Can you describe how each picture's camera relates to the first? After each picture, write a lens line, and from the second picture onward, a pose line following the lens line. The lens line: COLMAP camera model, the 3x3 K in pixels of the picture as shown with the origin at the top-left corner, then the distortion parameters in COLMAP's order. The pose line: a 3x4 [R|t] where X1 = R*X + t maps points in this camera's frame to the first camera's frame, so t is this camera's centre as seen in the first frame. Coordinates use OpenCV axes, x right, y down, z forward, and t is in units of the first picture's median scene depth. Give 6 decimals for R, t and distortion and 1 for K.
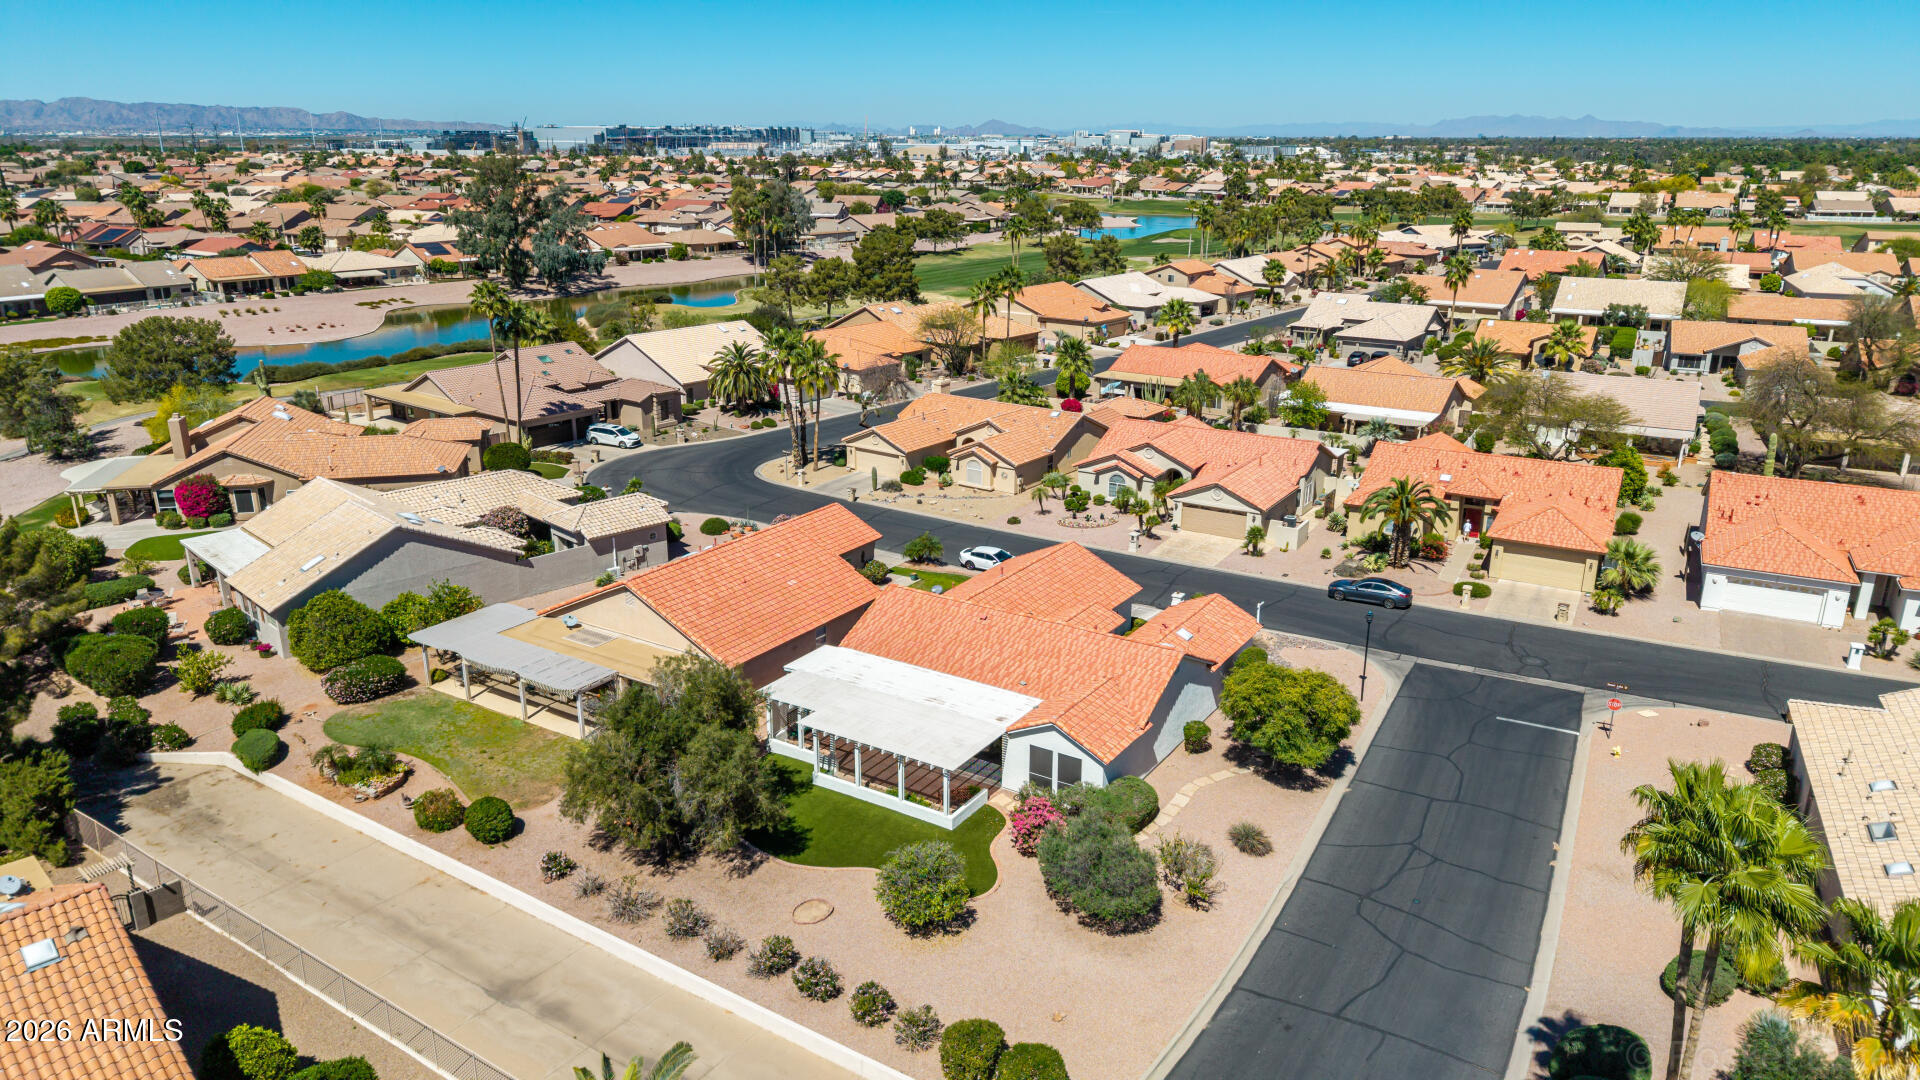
lens RADIAL K [[1278.7, 0, 958.0], [0, 1278.7, 540.0], [0, 0, 1]] dist [0.031152, -0.031379]
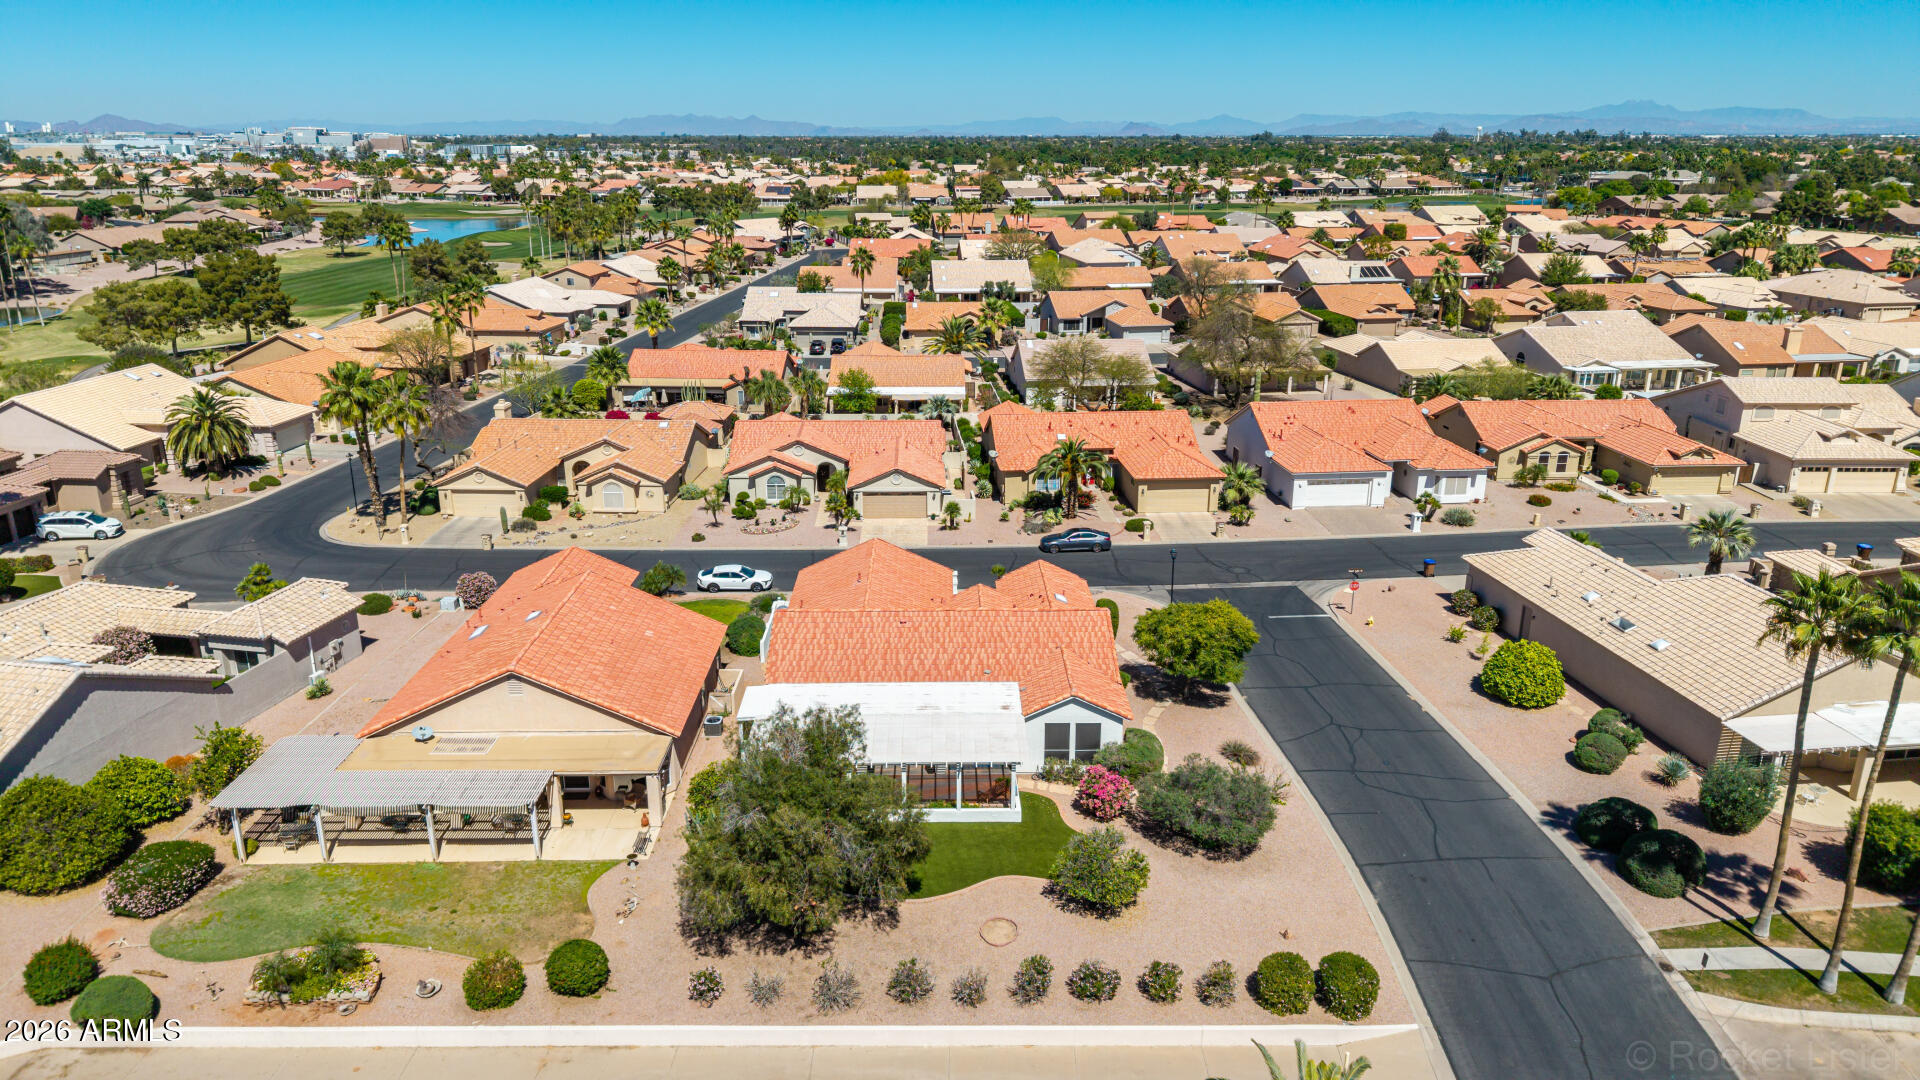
lens RADIAL K [[1273.4, 0, 958.2], [0, 1273.4, 549.9], [0, 0, 1]] dist [0.050220, -0.064760]
pose [[0.831891, -0.173158, 0.527232, -0.294077], [0.168450, 0.984038, 0.057398, -0.027813], [-0.528755, 0.041063, 0.847781, 0.087375]]
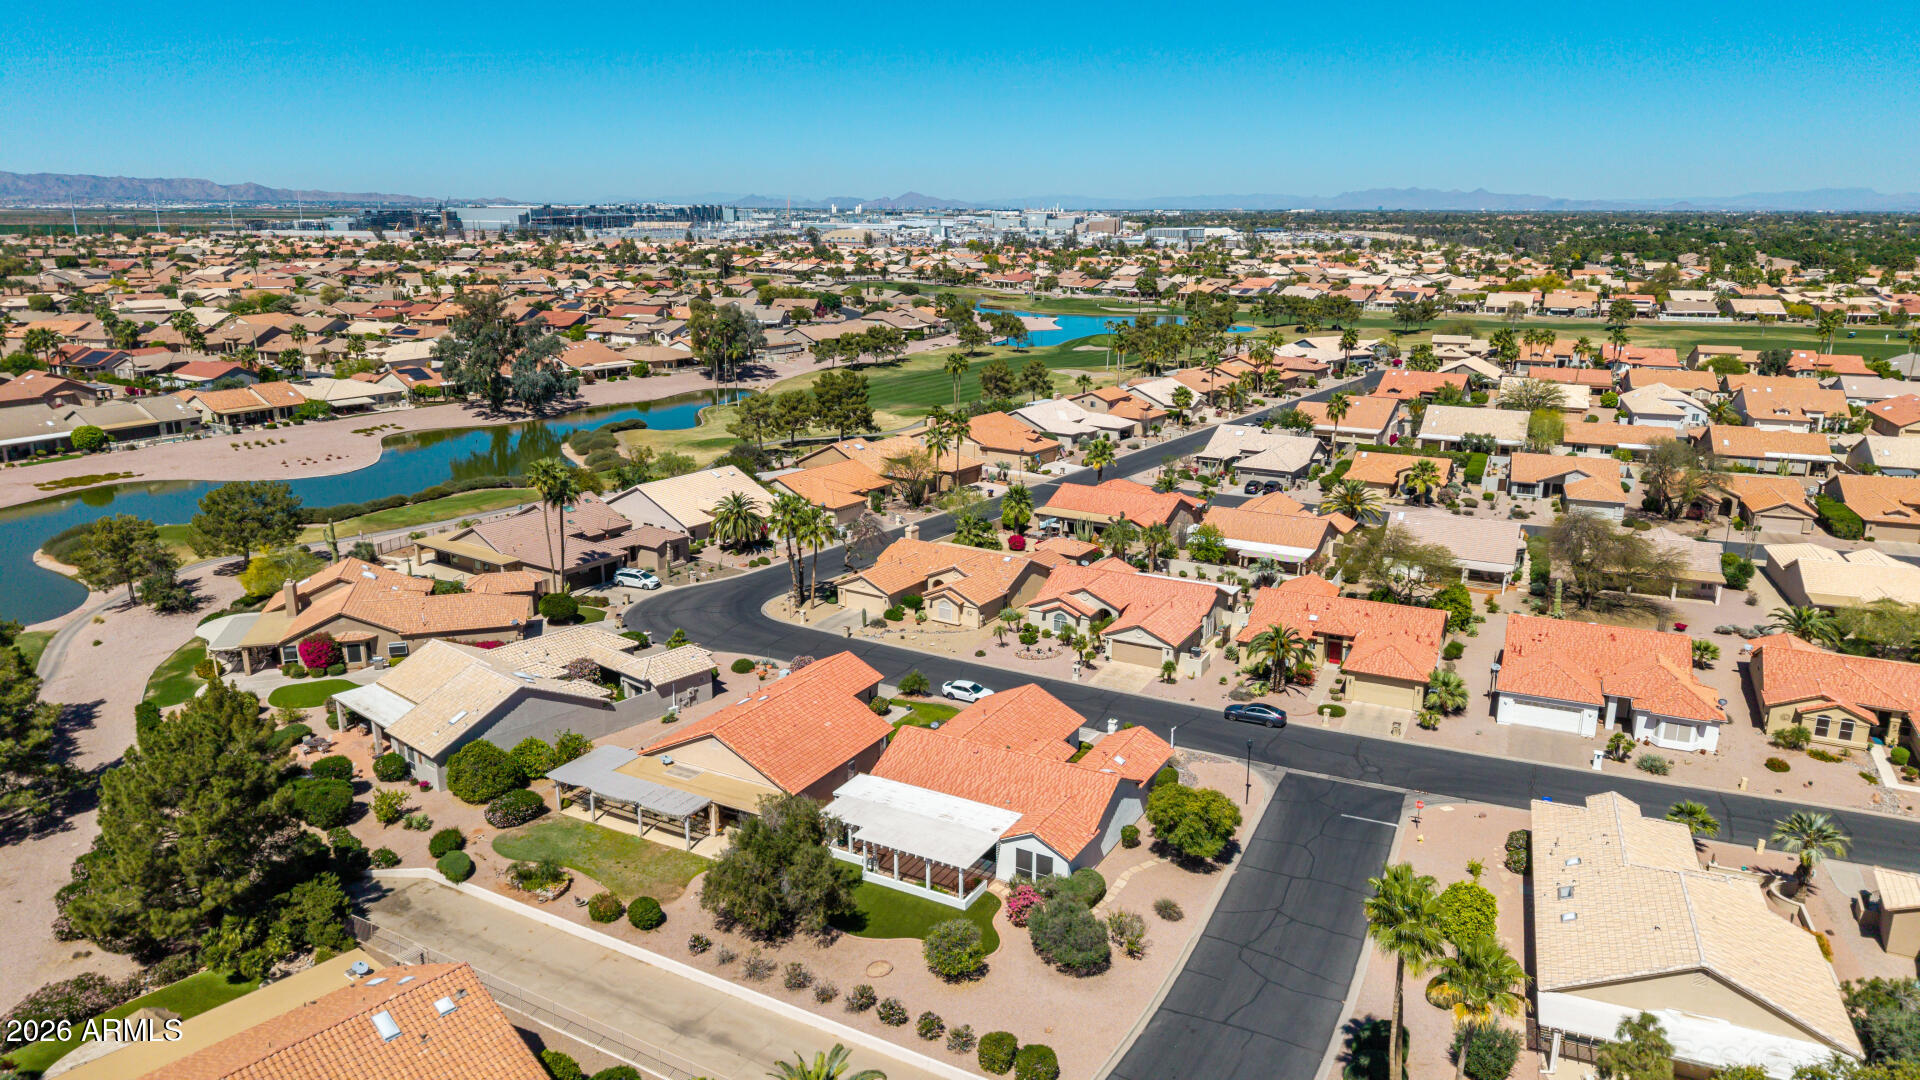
lens RADIAL K [[1273.4, 0, 958.2], [0, 1273.4, 549.9], [0, 0, 1]] dist [0.050220, -0.064760]
pose [[0.998085, -0.015268, 0.059945, -0.050588], [0.017819, 0.998948, -0.042252, -0.064752], [-0.059236, 0.043239, 0.997307, -0.250141]]
